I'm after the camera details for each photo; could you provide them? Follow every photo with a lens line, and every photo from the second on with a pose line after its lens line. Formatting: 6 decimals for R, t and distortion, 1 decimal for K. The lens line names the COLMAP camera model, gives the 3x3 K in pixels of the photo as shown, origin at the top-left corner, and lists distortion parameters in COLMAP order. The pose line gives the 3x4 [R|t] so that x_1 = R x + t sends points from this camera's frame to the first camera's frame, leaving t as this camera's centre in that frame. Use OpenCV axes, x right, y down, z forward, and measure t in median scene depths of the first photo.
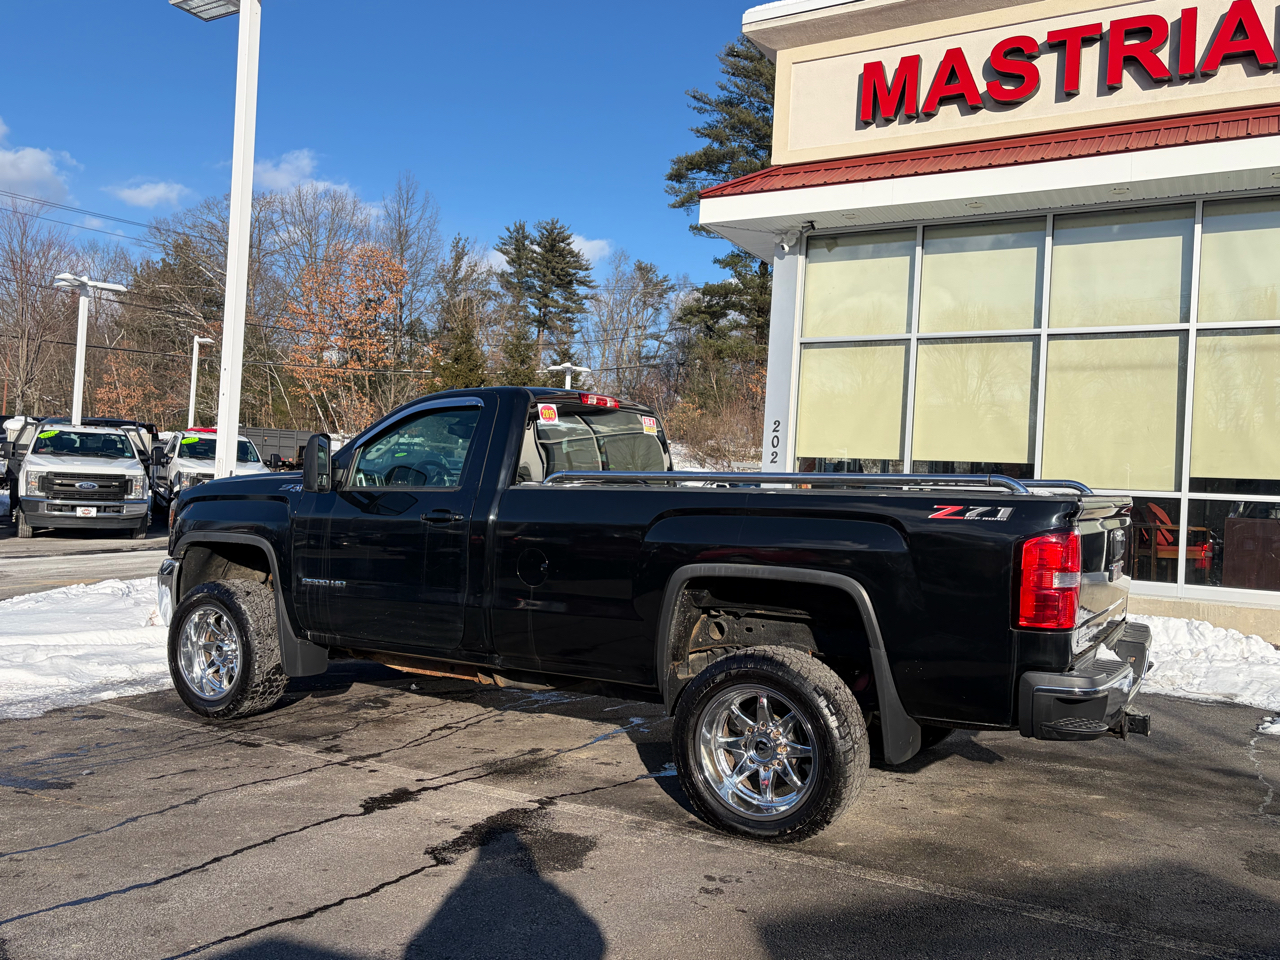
lens RADIAL K [[1089.8, 0, 634.1], [0, 1089.8, 479.9], [0, 0, 1]] dist [0.017489, -0.001205]
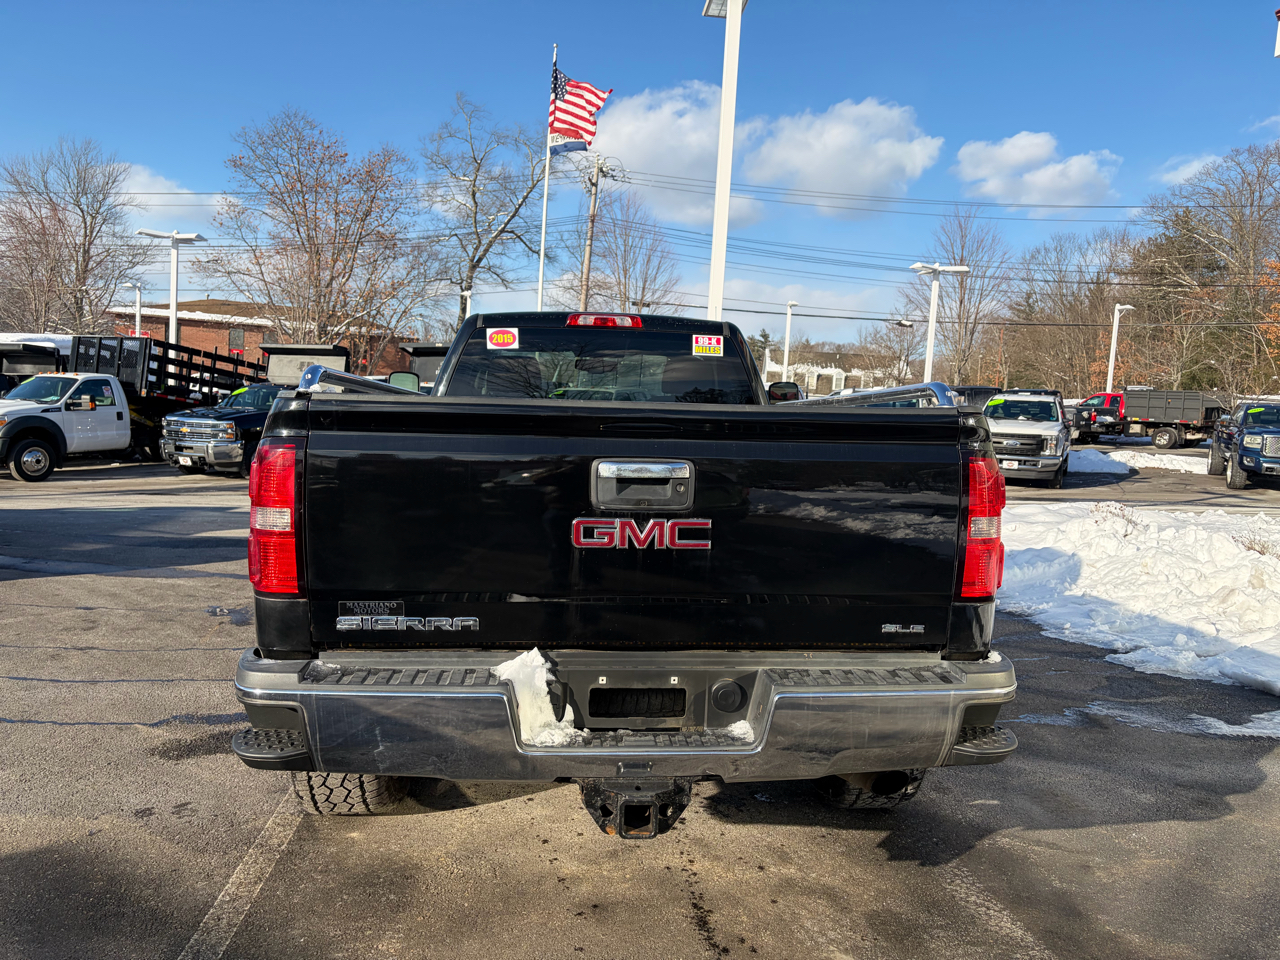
lens RADIAL K [[963.9, 0, 647.6], [0, 963.9, 488.3], [0, 0, 1]] dist [0.047480, -0.055988]
pose [[0.574877, 0.043223, -0.817098, 0.115505], [-0.006095, 0.998802, 0.048547, 0.004991], [0.818217, -0.022928, 0.574452, 0.099169]]
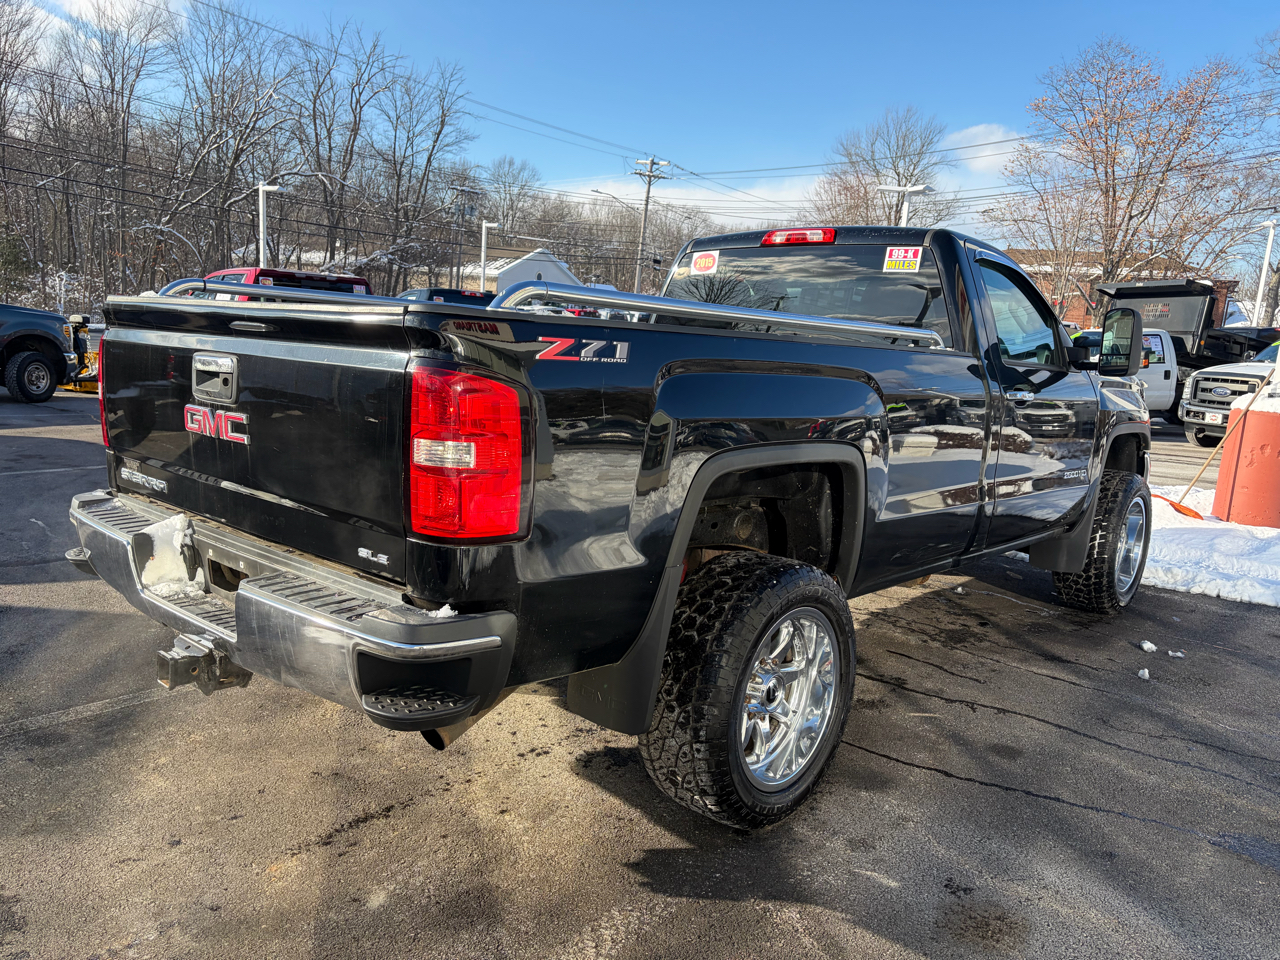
lens RADIAL K [[963.9, 0, 634.1], [0, 963.9, 489.0], [0, 0, 1]] dist [0.047480, -0.055988]
pose [[-0.195892, 0.111946, -0.974215, 0.126405], [-0.057274, 0.990461, 0.125329, 0.005340], [0.978951, 0.080348, -0.187612, 0.182762]]
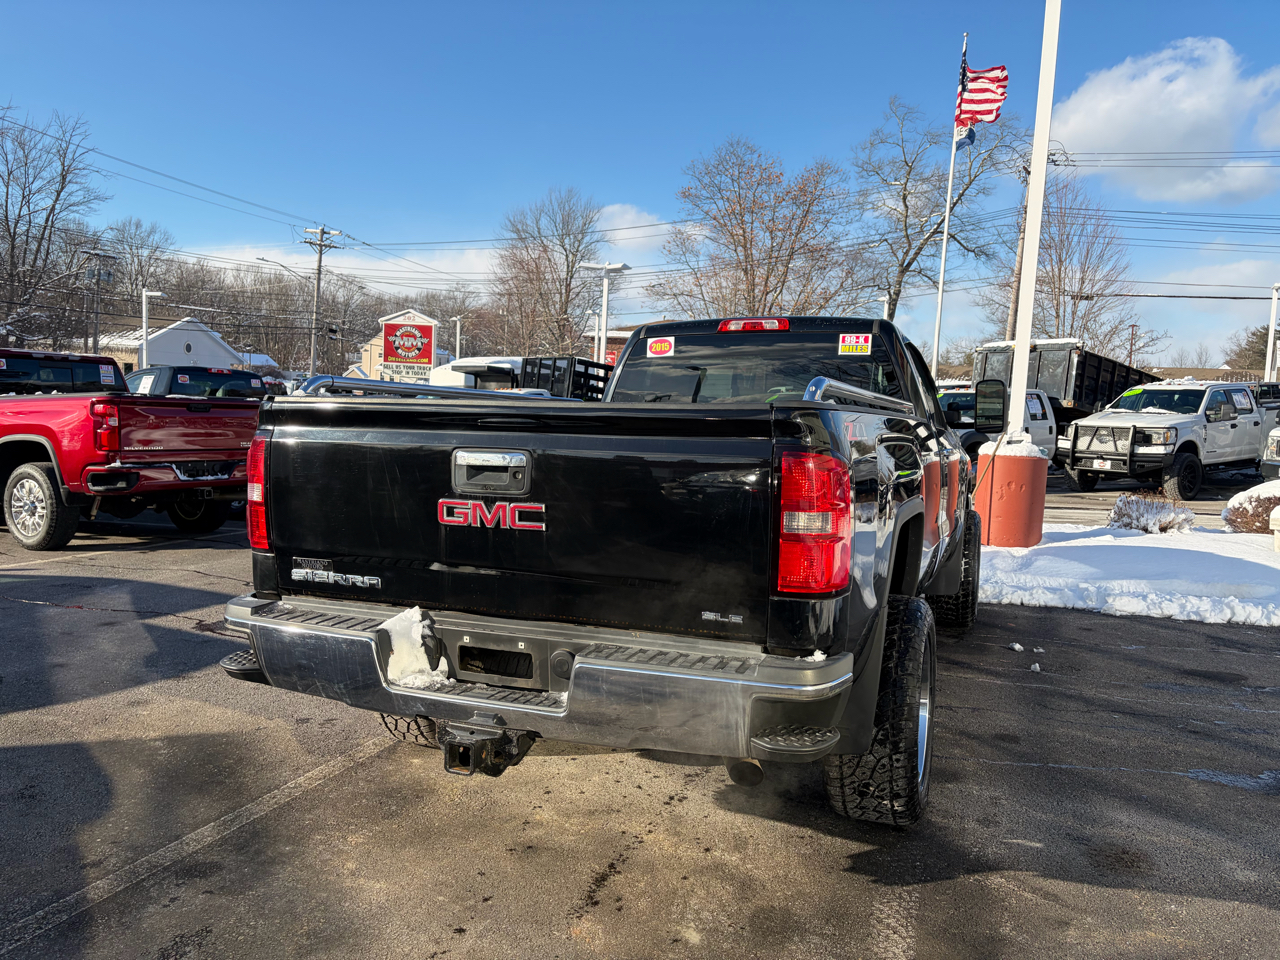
lens RADIAL K [[963.9, 0, 635.1], [0, 963.9, 489.0], [0, 0, 1]] dist [0.047480, -0.055988]
pose [[0.144647, 0.047278, -0.988353, 0.138619], [-0.013619, 0.998858, 0.045787, 0.005719], [0.989390, 0.006837, 0.145126, 0.137762]]
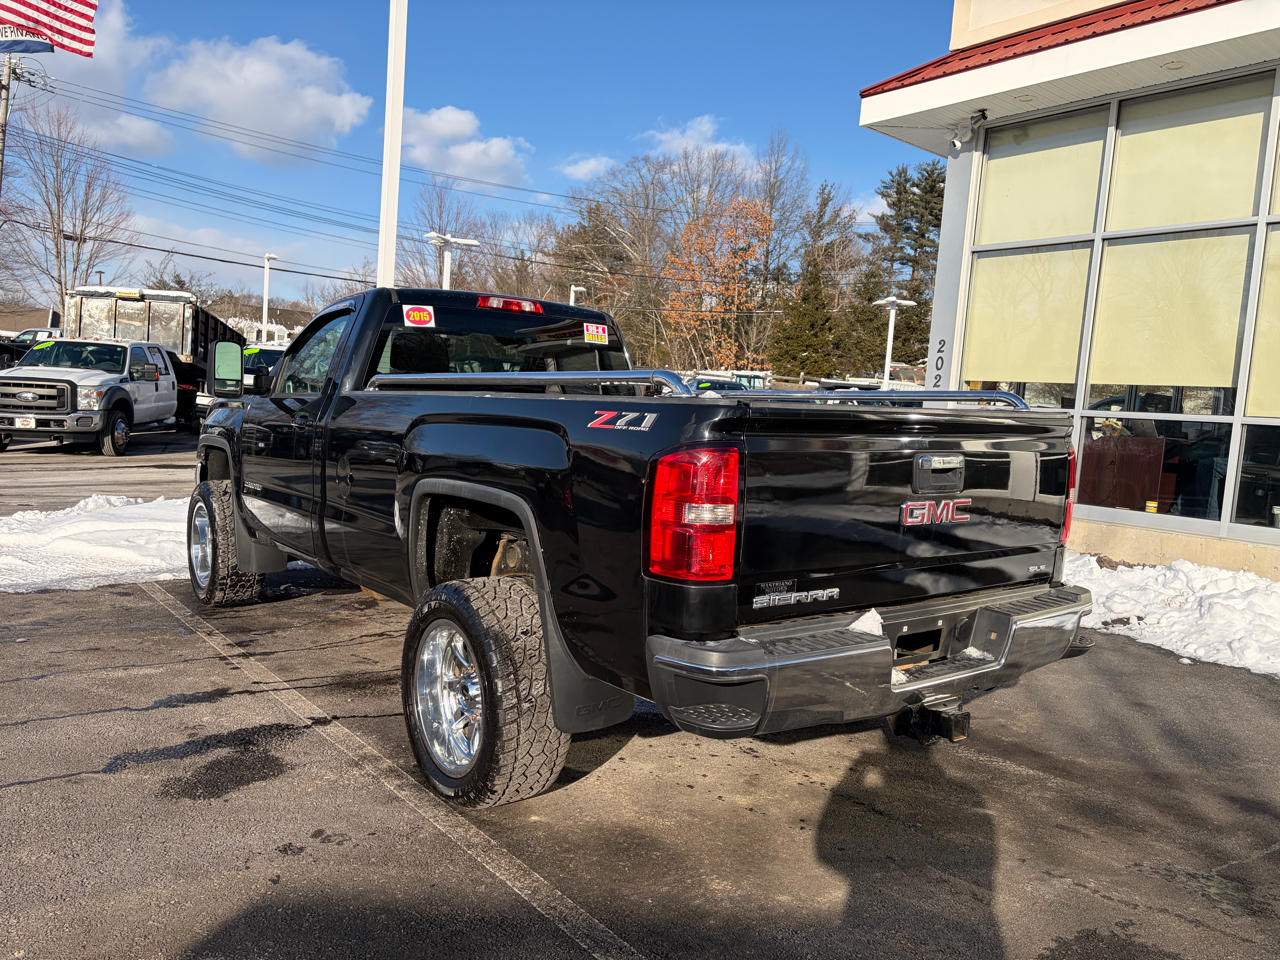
lens RADIAL K [[963.9, 0, 645.3], [0, 963.9, 489.9], [0, 0, 1]] dist [0.047480, -0.055988]
pose [[0.925277, 0.046768, -0.376397, 0.068780], [-0.016754, 0.996440, 0.082625, 0.002699], [0.378921, -0.070144, 0.922767, 0.047116]]
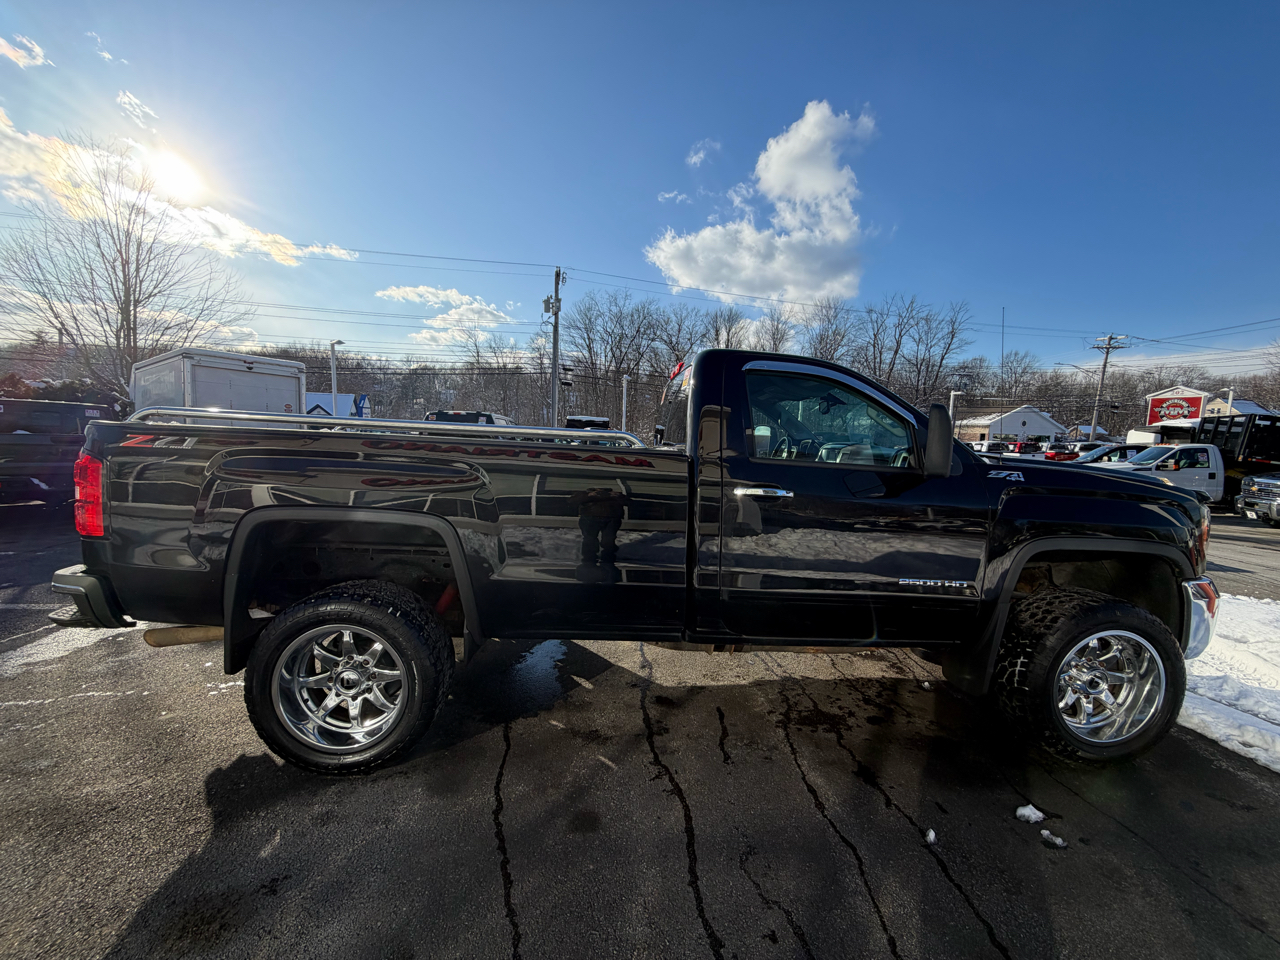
lens RADIAL K [[506.8, 0, 633.0], [0, 506.8, 478.5], [0, 0, 1]] dist [-0.001311, 0.000500]
pose [[-0.827012, -0.023381, -0.561697, 0.050592], [-0.061565, 0.996892, 0.049150, 0.002146], [0.558802, 0.075229, -0.825882, 0.250464]]
